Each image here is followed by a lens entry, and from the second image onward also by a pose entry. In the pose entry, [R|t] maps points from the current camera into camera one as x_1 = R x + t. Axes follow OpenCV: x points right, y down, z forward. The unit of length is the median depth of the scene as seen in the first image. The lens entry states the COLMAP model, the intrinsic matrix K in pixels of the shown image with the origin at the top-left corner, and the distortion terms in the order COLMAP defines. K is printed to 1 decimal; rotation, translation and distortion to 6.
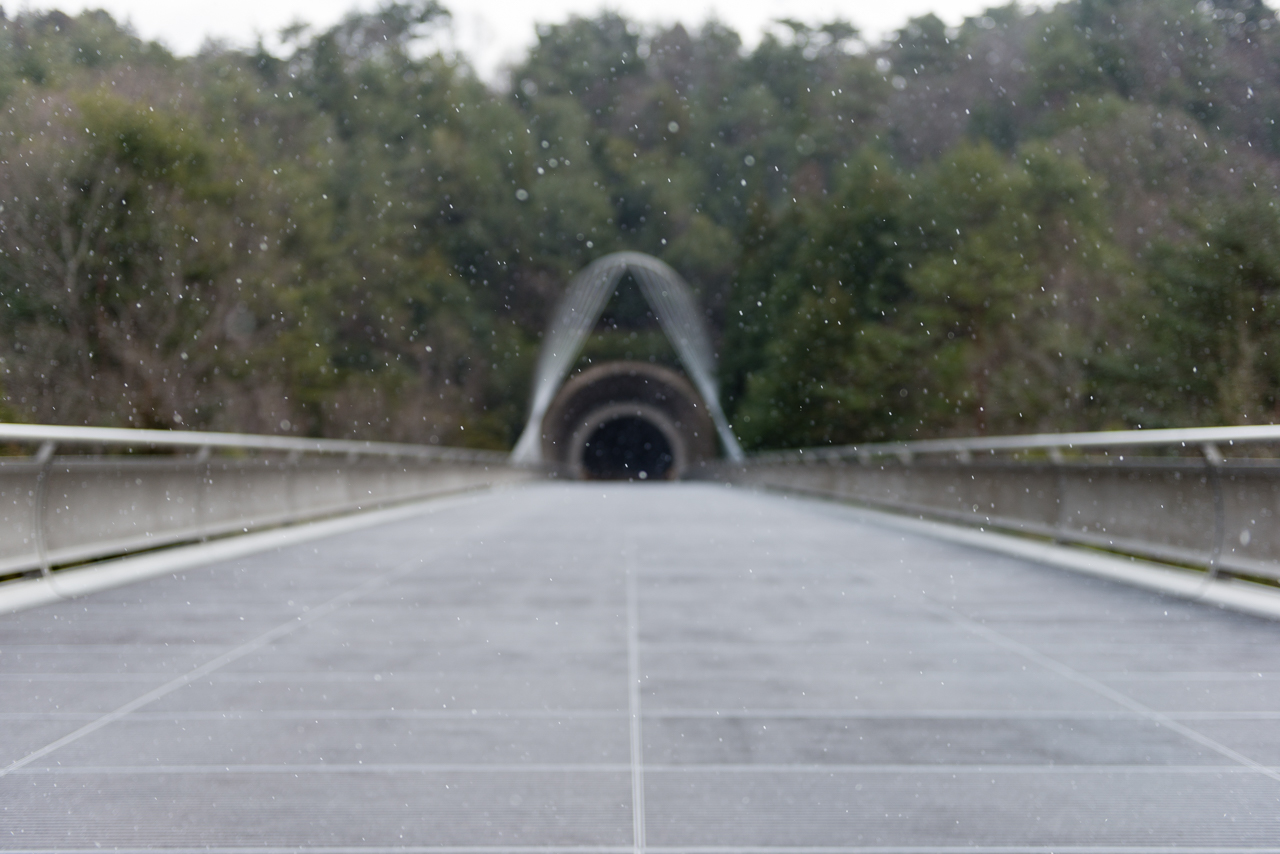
lens RADIAL K [[1615.4, 0, 638.5], [0, 1615.4, 420.3], [0, 0, 1]] dist [0.016085, 0.000000]
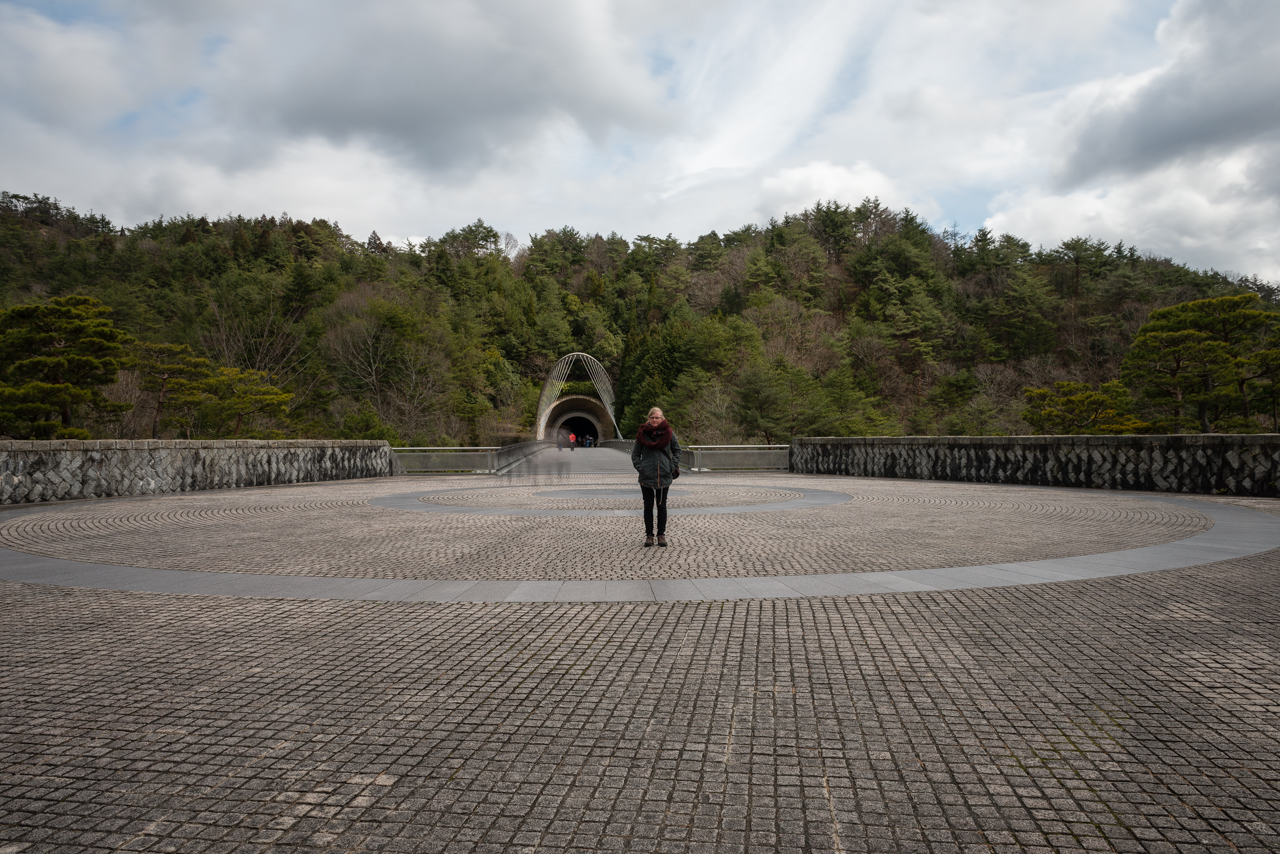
lens RADIAL K [[1025.3, 0, 622.5], [0, 1025.3, 432.3], [0, 0, 1]] dist [0.133437, 0.006893]
pose [[0.999077, -0.006486, 0.042466, -0.005740], [0.005381, 0.999646, 0.026072, -0.020266], [-0.042620, -0.025819, 0.998758, -0.481817]]
